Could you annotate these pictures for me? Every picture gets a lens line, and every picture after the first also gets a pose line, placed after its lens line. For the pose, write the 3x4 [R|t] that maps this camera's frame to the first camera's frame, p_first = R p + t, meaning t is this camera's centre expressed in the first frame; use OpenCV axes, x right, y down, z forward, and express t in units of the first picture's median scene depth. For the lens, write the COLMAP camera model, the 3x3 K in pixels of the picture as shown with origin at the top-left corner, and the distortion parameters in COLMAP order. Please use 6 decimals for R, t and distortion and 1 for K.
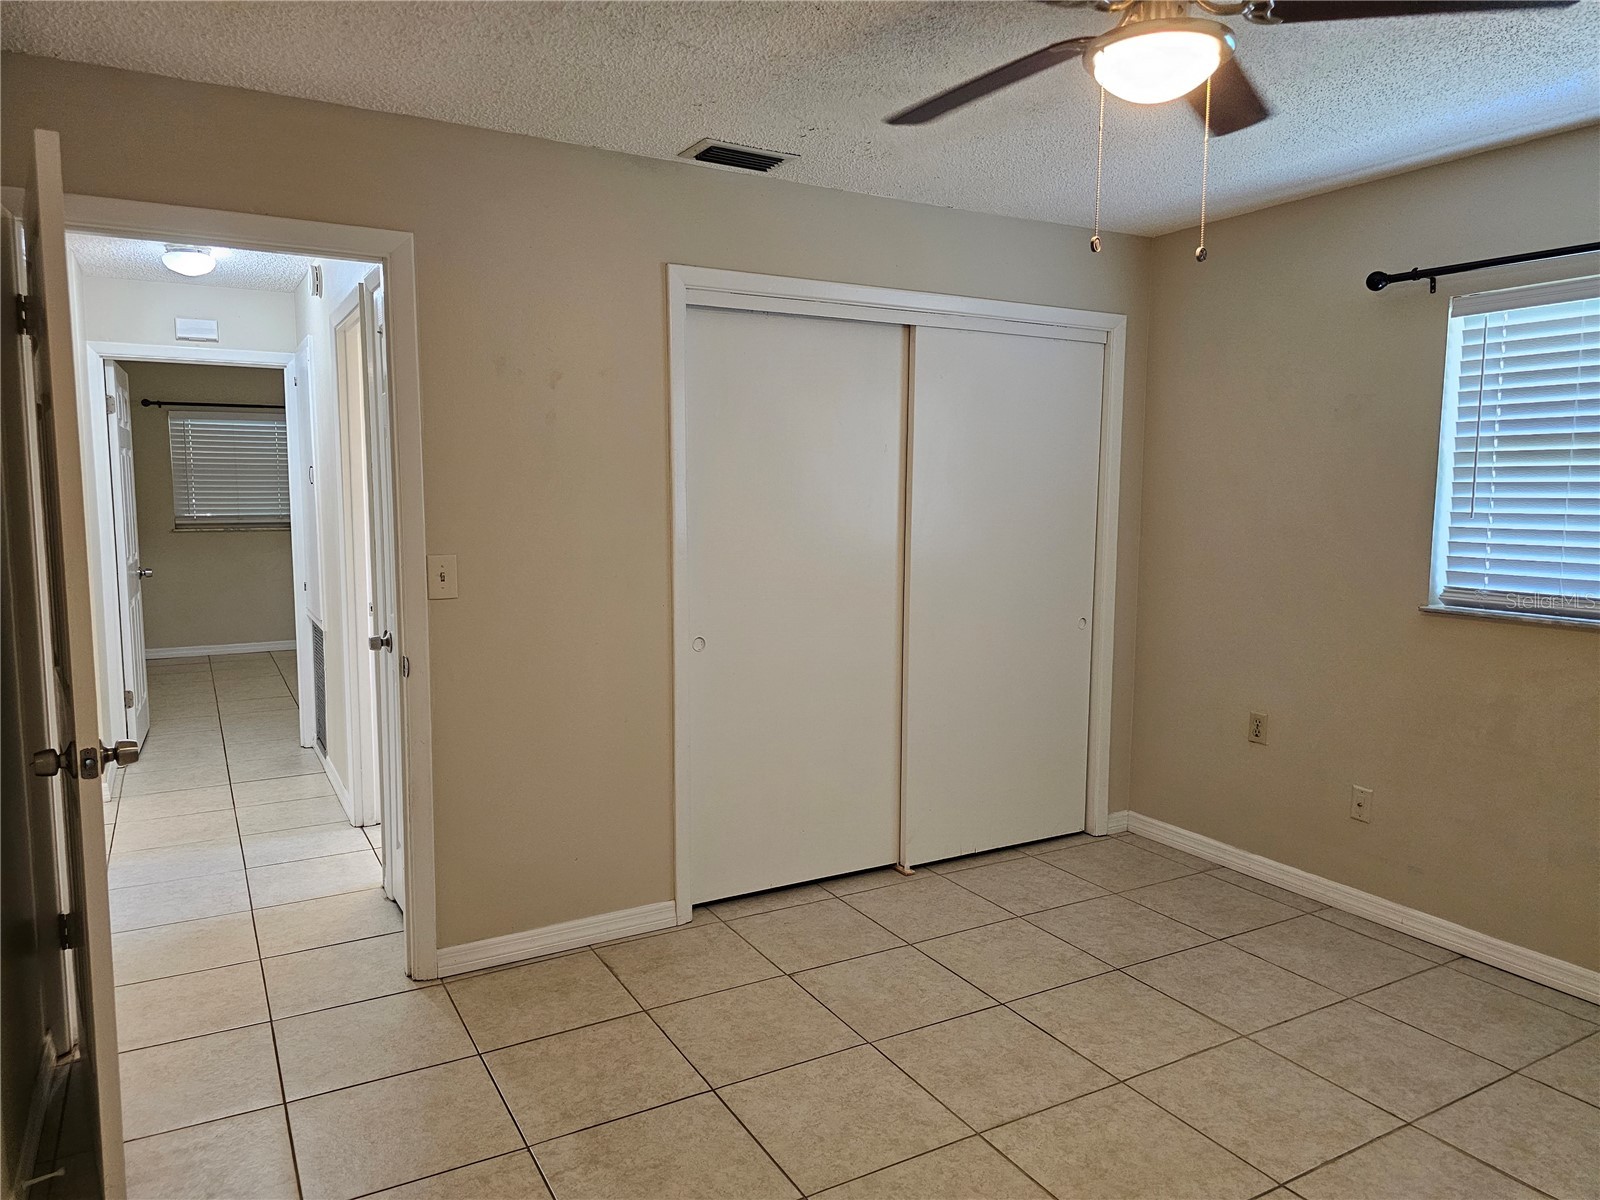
lens RADIAL K [[1090.5, 0, 800.0], [0, 1090.5, 600.0], [0, 0, 1]] dist [0.084999, -0.082243]
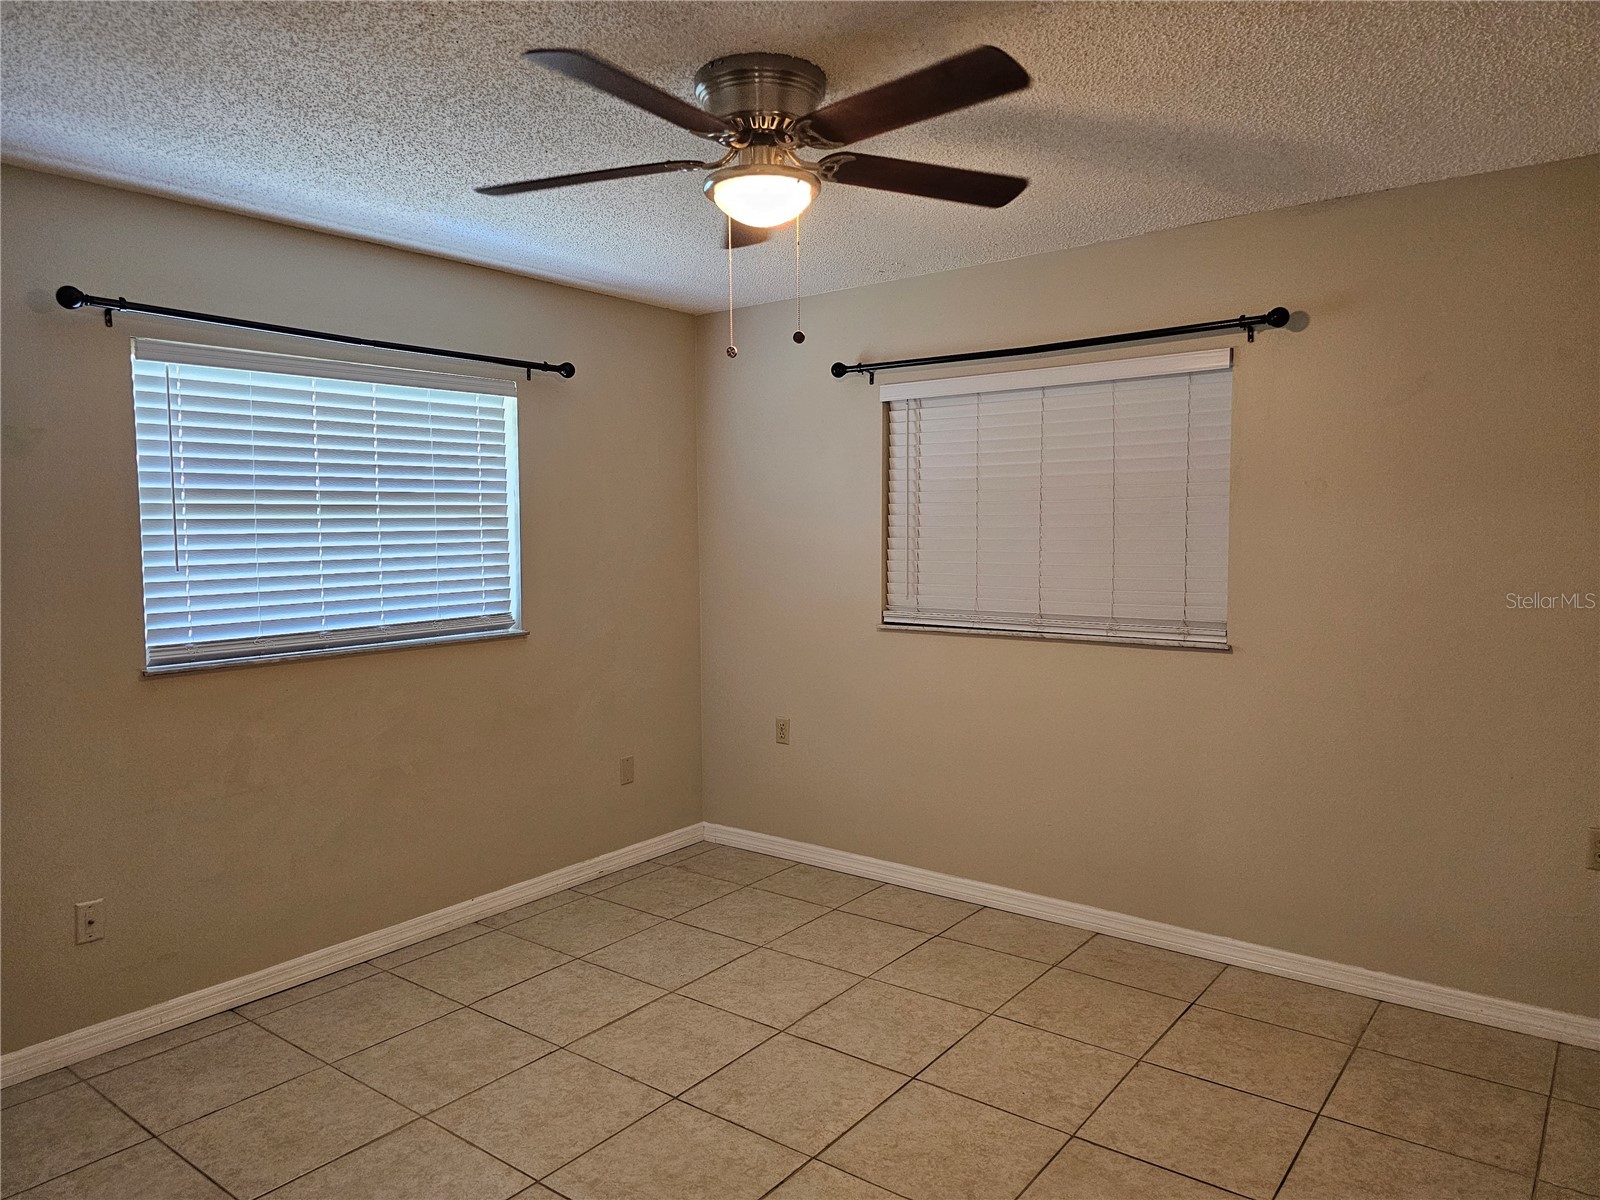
lens RADIAL K [[1076.9, 0, 782.6], [0, 1076.9, 594.7], [0, 0, 1]] dist [0.079577, -0.087526]
pose [[-0.384766, -0.051427, 0.921580, -0.467806], [0.112859, 0.988334, 0.102272, -0.089207], [-0.916088, 0.143359, -0.374473, 0.855005]]
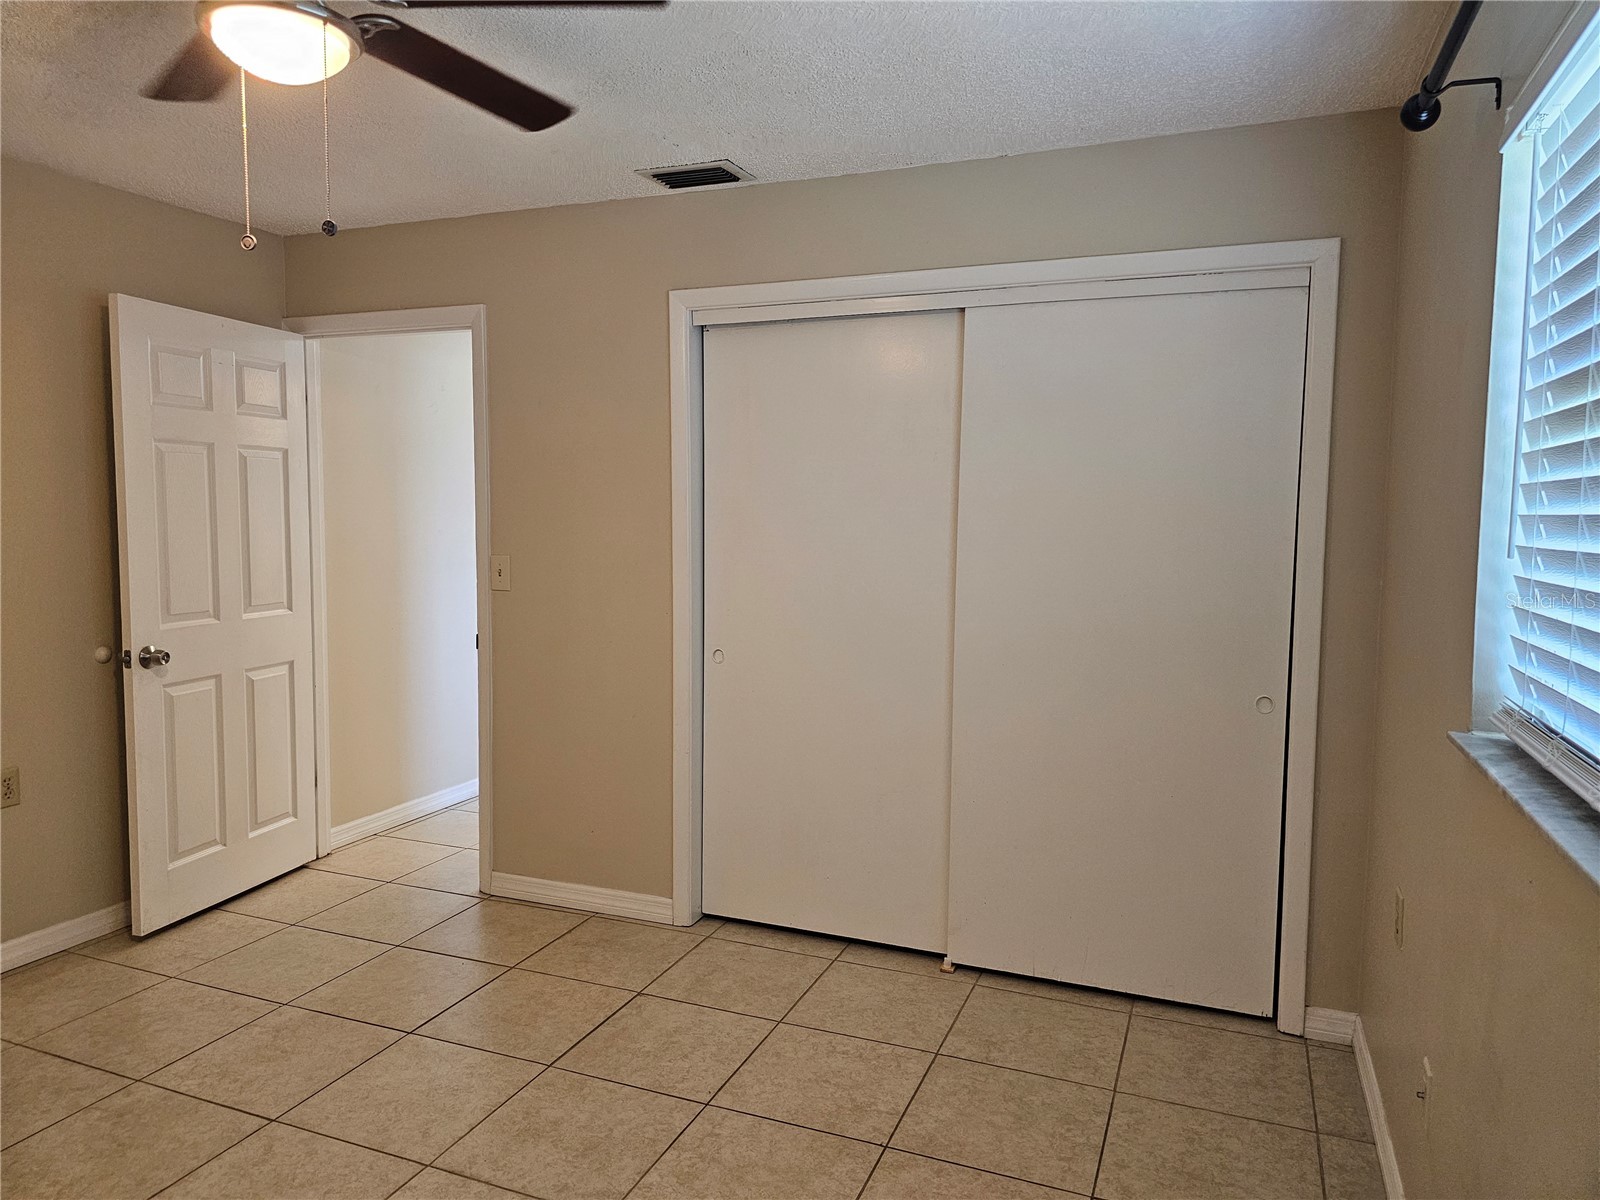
lens RADIAL K [[1076.9, 0, 782.6], [0, 1076.9, 594.7], [0, 0, 1]] dist [0.079577, -0.087526]
pose [[0.610071, 0.062774, -0.789856, 0.773318], [-0.088916, 0.995984, 0.010479, -0.034578], [0.787342, 0.063838, 0.613203, 0.456009]]
